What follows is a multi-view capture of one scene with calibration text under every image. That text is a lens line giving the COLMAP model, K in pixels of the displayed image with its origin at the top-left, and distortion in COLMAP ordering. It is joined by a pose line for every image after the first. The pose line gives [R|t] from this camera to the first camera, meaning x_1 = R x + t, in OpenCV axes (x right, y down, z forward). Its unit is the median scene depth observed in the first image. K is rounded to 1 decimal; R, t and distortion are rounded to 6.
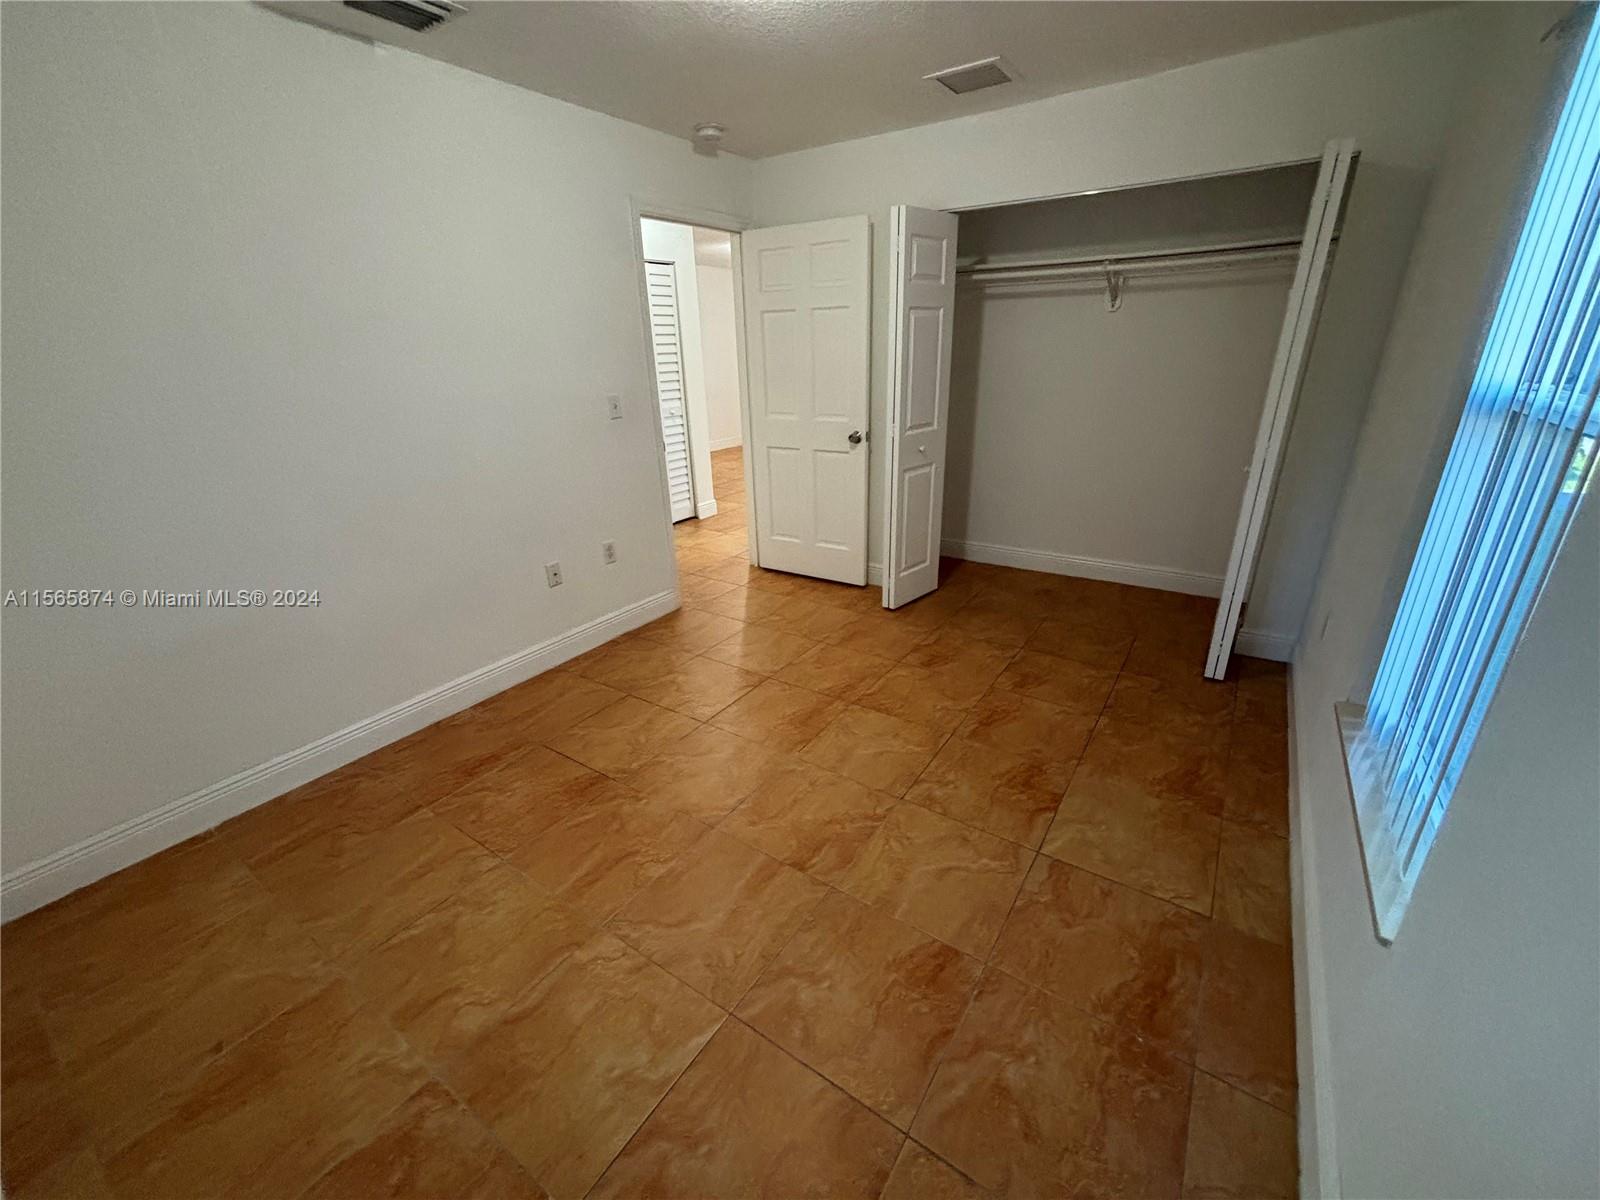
lens RADIAL K [[650.3, 0, 802.4], [0, 650.3, 598.2], [0, 0, 1]] dist [0.001303, -0.000025]
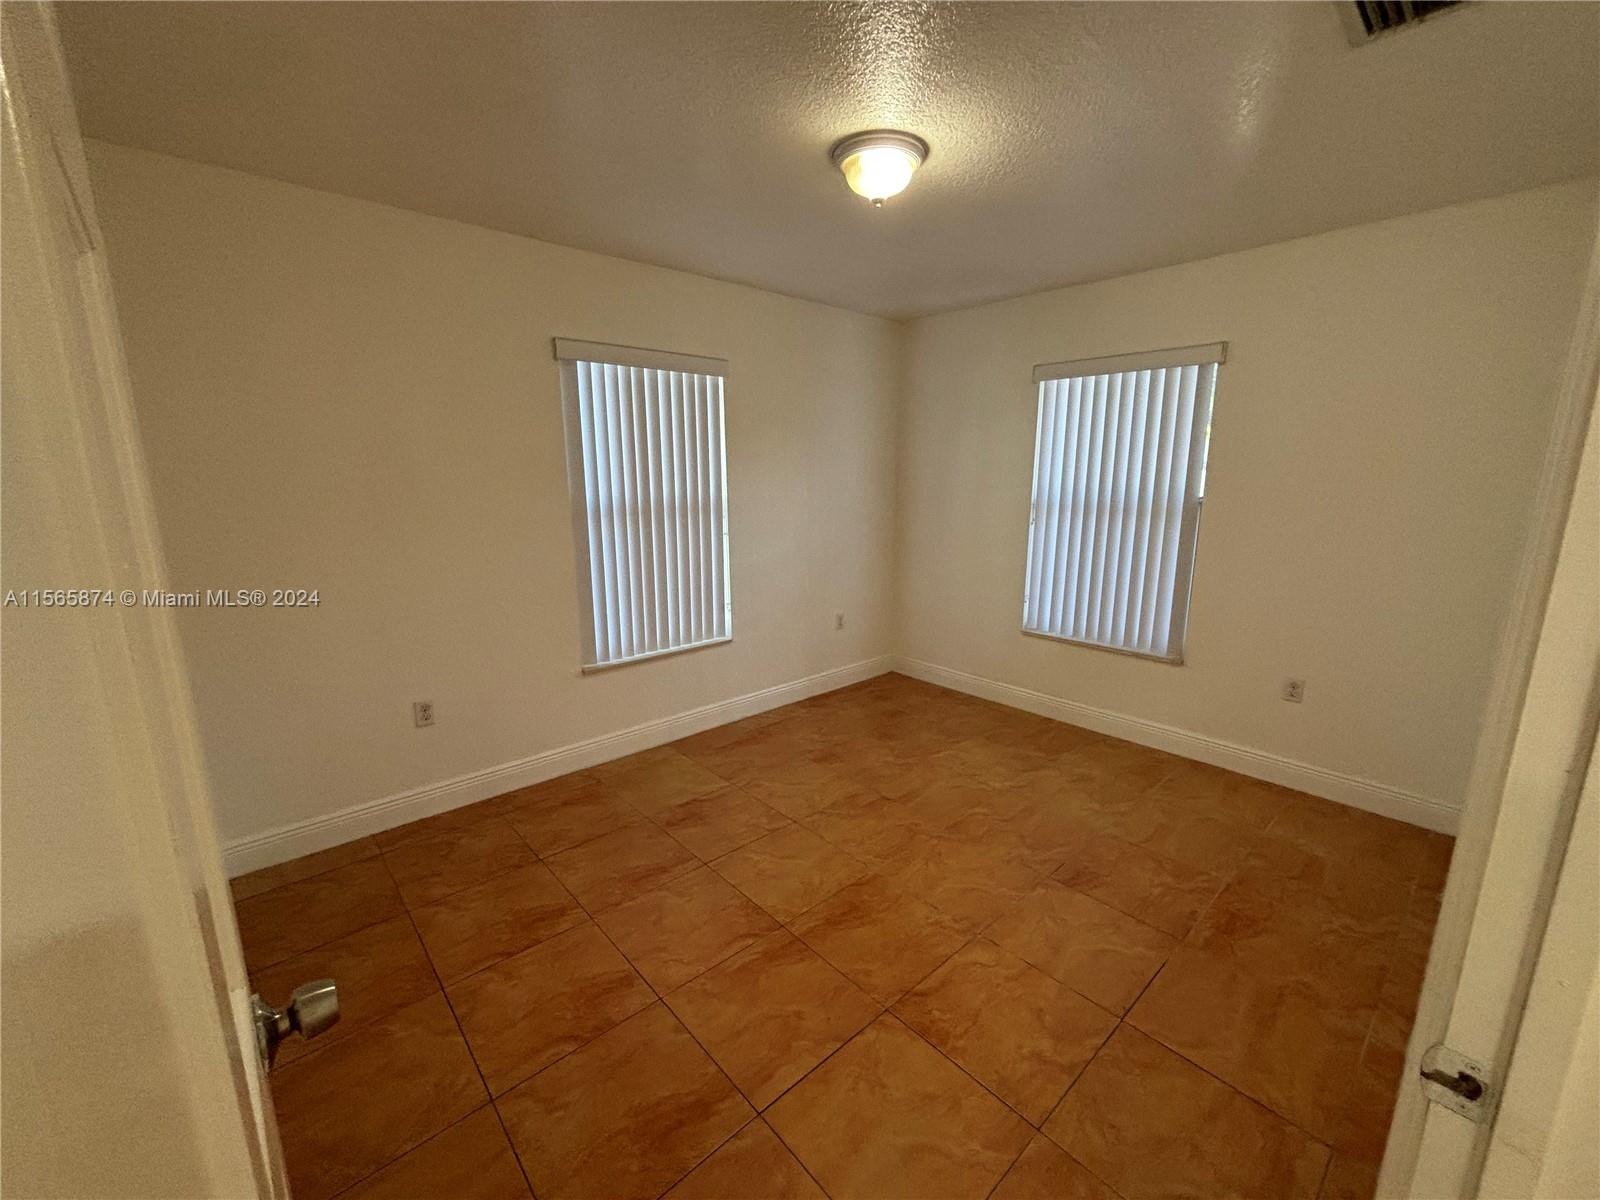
lens RADIAL K [[650.3, 0, 812.1], [0, 650.3, 591.3], [0, 0, 1]] dist [0.001303, -0.000025]
pose [[-0.973658, -0.012918, 0.227647, -0.145299], [0.109520, 0.849187, 0.516611, -0.651870], [-0.199988, 0.527934, -0.825403, 1.645735]]
